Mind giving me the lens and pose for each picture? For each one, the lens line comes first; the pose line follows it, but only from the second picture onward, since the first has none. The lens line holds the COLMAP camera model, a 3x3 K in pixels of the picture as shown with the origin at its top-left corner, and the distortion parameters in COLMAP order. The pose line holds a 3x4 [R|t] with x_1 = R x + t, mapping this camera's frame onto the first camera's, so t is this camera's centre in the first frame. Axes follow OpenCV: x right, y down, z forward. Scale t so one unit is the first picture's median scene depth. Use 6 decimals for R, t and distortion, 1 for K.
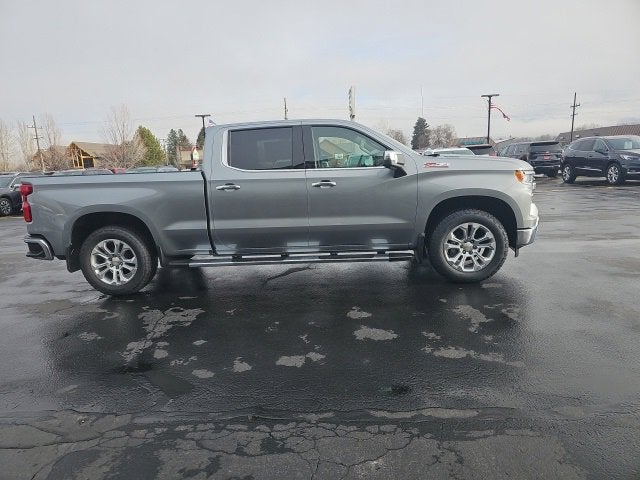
lens RADIAL K [[416.3, 0, 310.1], [0, 416.3, 232.5], [0, 0, 1]] dist [0.065460, -0.051889]
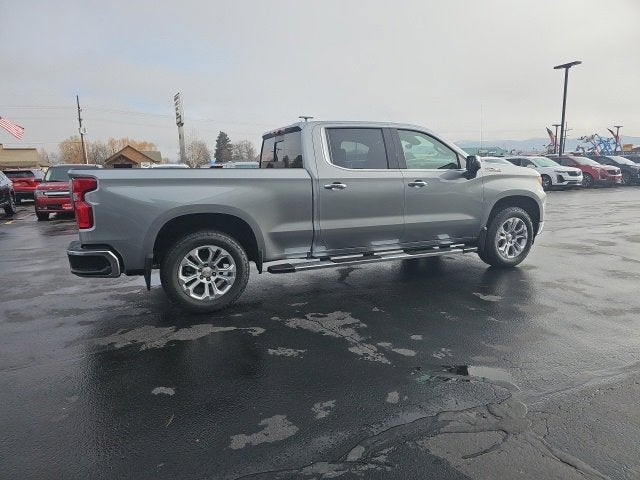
lens RADIAL K [[416.3, 0, 311.9], [0, 416.3, 237.8], [0, 0, 1]] dist [0.065460, -0.051889]
pose [[0.891567, -0.038219, 0.451273, -0.669919], [0.046300, 0.998904, -0.006875, 0.016176], [-0.450516, 0.027023, 0.892359, 0.159717]]
